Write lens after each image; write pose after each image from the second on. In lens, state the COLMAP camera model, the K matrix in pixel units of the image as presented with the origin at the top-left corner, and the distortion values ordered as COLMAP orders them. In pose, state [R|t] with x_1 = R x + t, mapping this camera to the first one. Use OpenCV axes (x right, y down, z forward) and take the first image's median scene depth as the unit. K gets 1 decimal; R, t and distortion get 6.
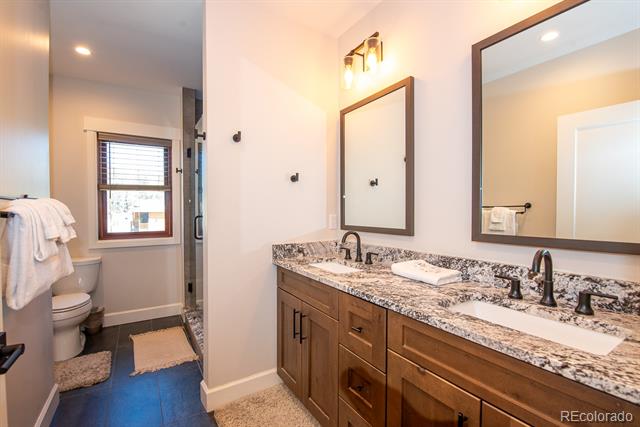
lens RADIAL K [[264.7, 0, 323.2], [0, 264.7, 219.0], [0, 0, 1]] dist [-0.002229, -0.000267]
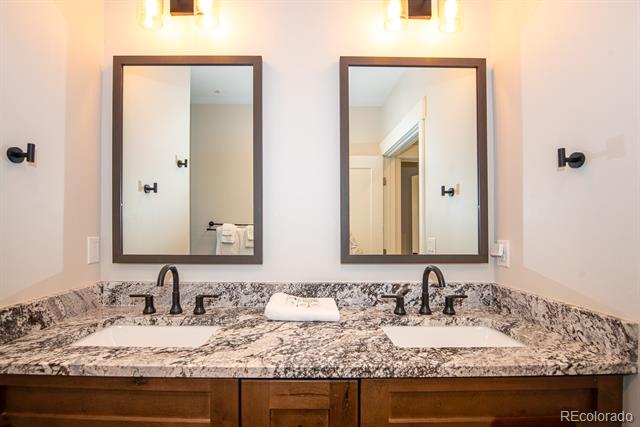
lens RADIAL K [[275.6, 0, 318.6], [0, 275.6, 232.5], [0, 0, 1]] dist [-0.014885, -0.000014]
pose [[0.565187, 0.001948, 0.824961, -0.287795], [0.021229, 0.999632, -0.016905, -0.009894], [-0.824690, 0.027067, 0.564937, 0.523914]]
